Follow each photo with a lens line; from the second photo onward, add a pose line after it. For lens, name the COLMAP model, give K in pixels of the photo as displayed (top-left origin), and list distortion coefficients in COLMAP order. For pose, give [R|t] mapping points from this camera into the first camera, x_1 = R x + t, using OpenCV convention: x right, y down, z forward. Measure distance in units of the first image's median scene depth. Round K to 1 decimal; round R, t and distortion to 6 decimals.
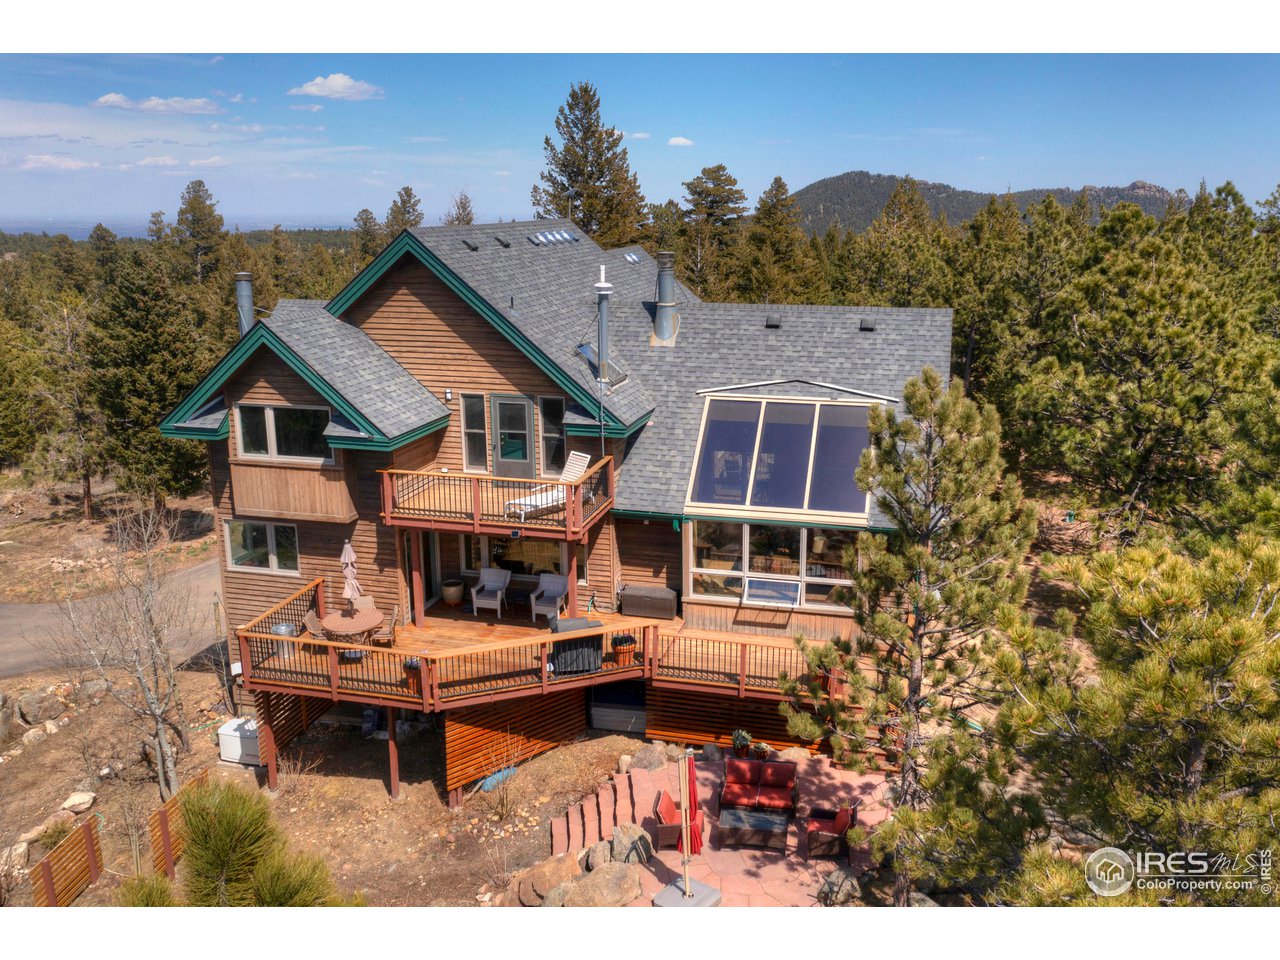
lens RADIAL K [[1053.8, 0, 640.0], [0, 1053.8, 480.0], [0, 0, 1]] dist [-0.005450, -0.009092]
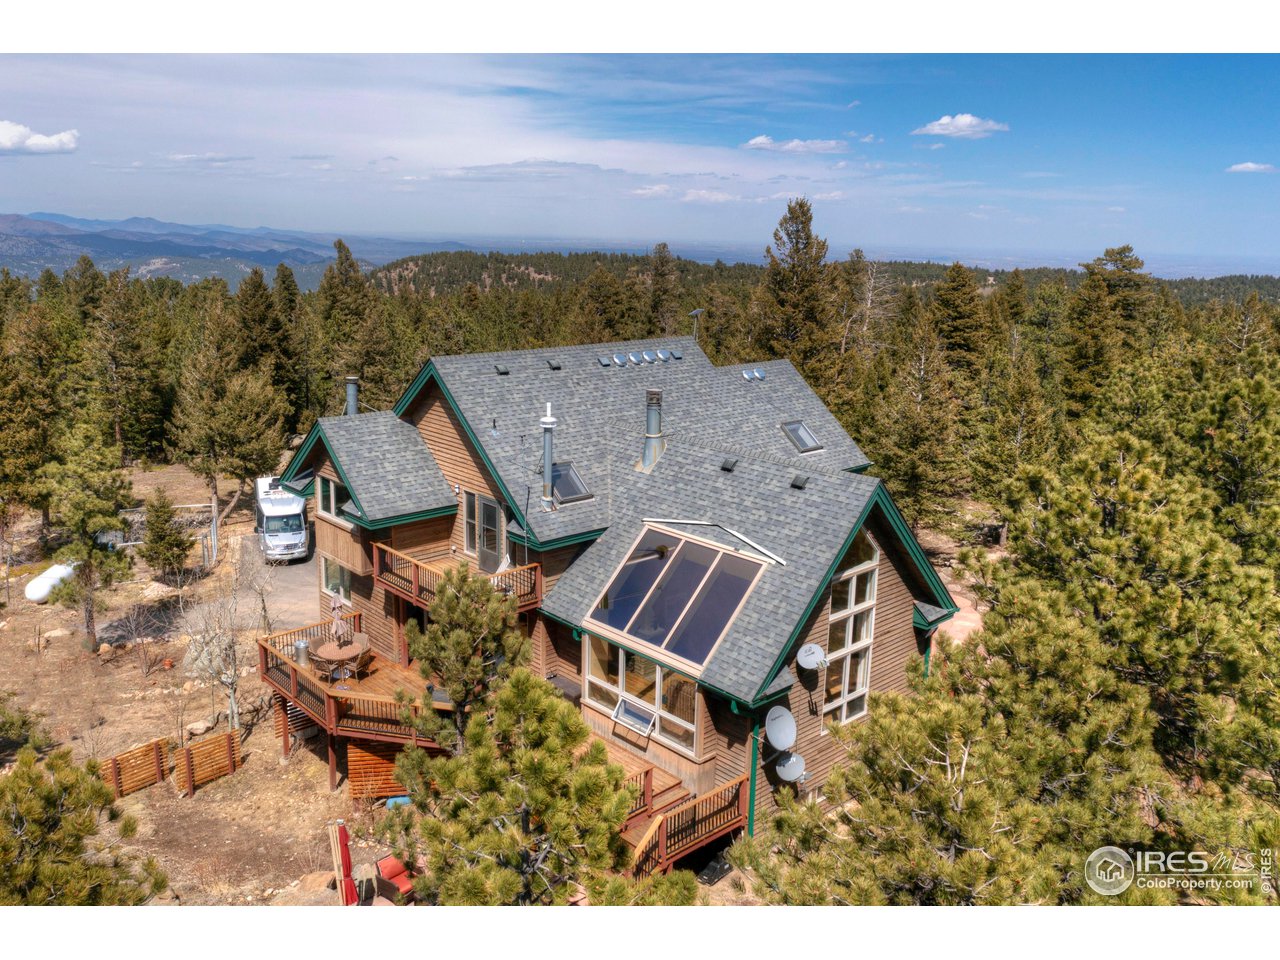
lens RADIAL K [[998.0, 0, 640.0], [0, 998.0, 480.0], [0, 0, 1]] dist [-0.036792, 0.000025]
pose [[0.843564, 0.149094, -0.515918, 0.589184], [-0.155887, 0.987306, 0.030433, -0.156998], [0.513906, 0.054753, 0.856097, 0.102157]]
